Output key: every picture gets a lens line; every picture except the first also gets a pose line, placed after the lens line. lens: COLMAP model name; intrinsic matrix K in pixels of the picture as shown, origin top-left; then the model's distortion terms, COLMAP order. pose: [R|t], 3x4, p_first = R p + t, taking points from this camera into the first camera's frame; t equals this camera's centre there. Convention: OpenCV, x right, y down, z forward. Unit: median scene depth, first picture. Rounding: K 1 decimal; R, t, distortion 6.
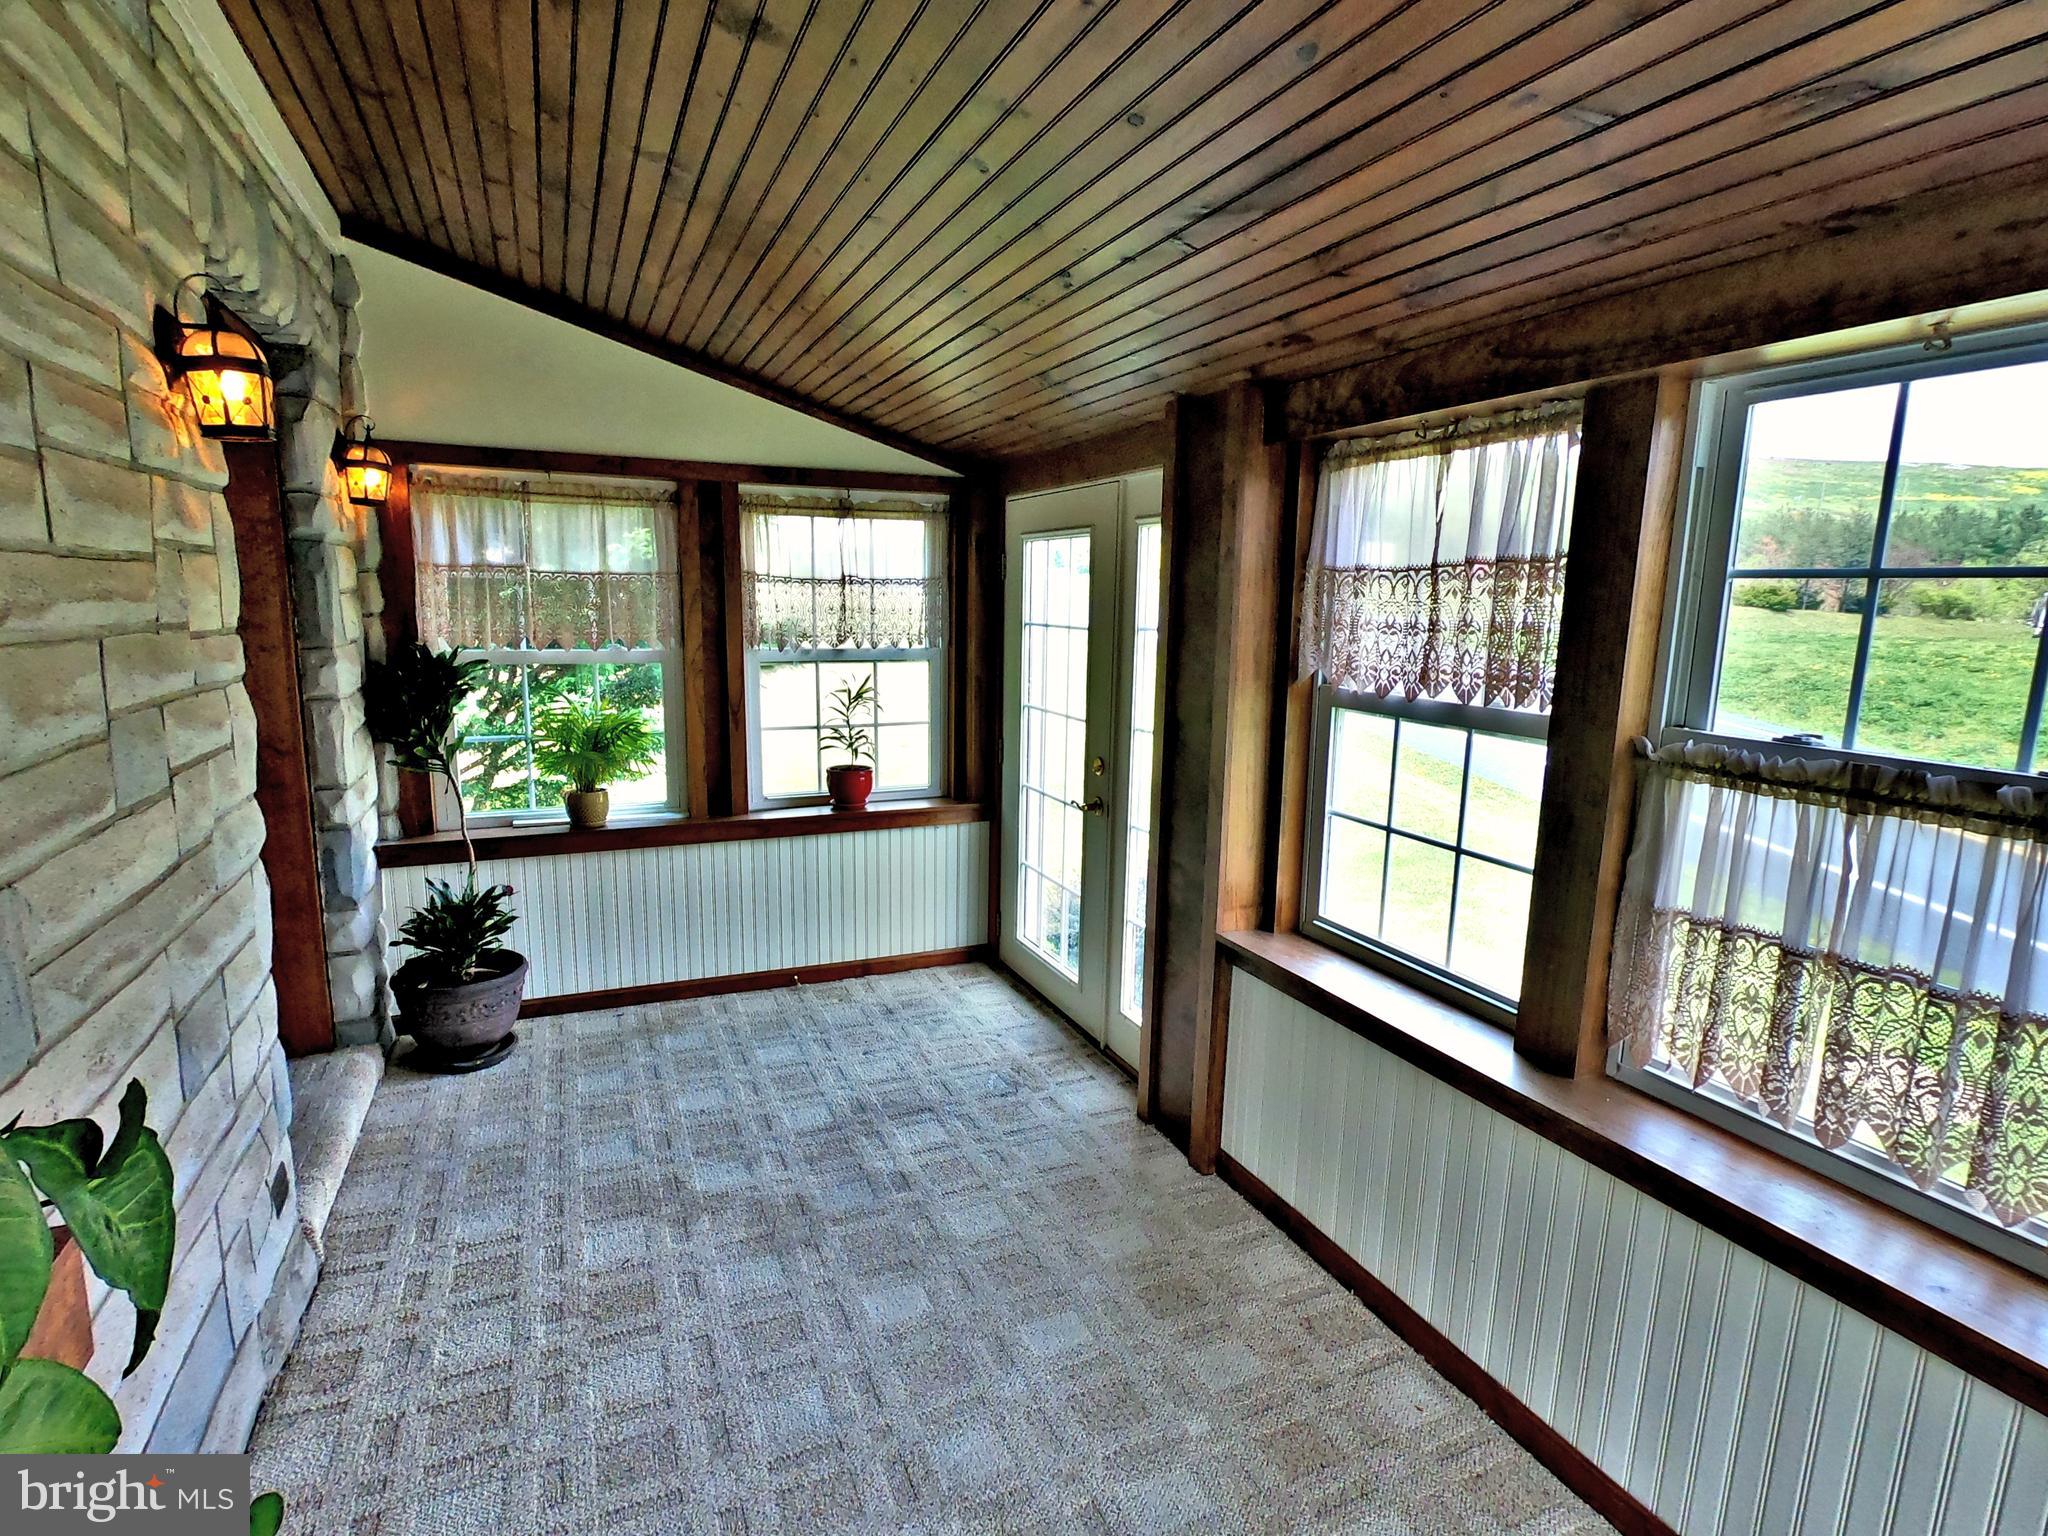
lens RADIAL K [[1031.1, 0, 1024.0], [0, 1031.1, 768.0], [0, 0, 1]] dist [0.001647, -0.001059]
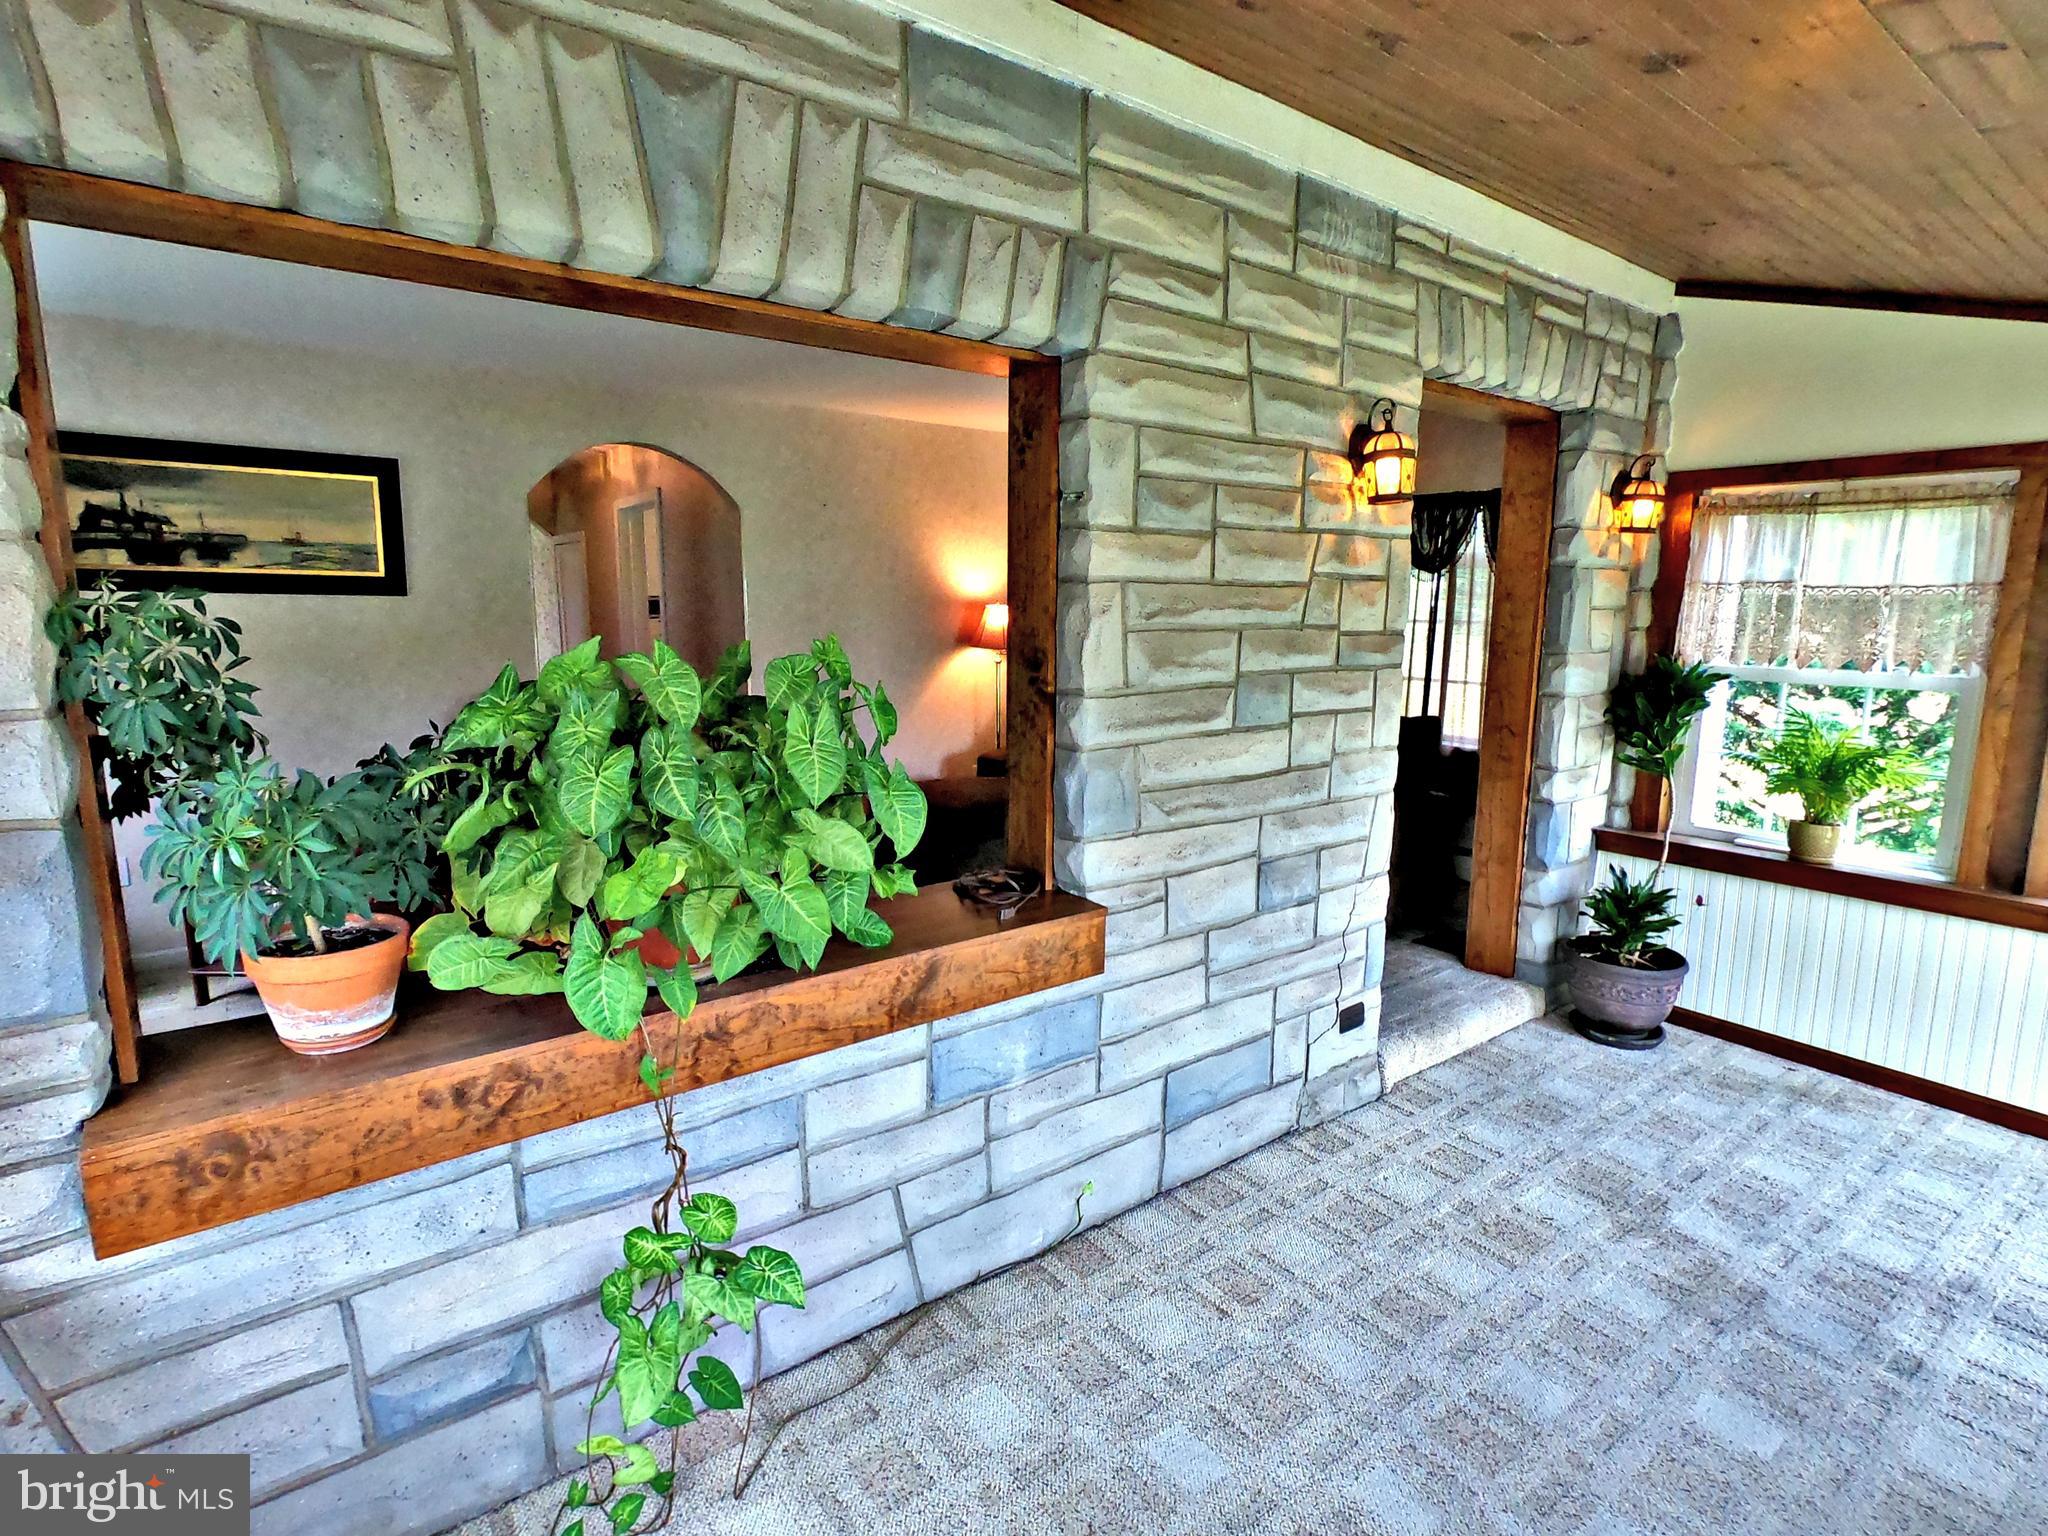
lens RADIAL K [[1031.1, 0, 1024.0], [0, 1031.1, 768.0], [0, 0, 1]] dist [0.001647, -0.001059]
pose [[0.228557, 0.140835, -0.963290, 0.332838], [-0.163622, 0.980962, 0.104597, -0.007293], [0.959682, 0.133709, 0.247249, 0.097606]]
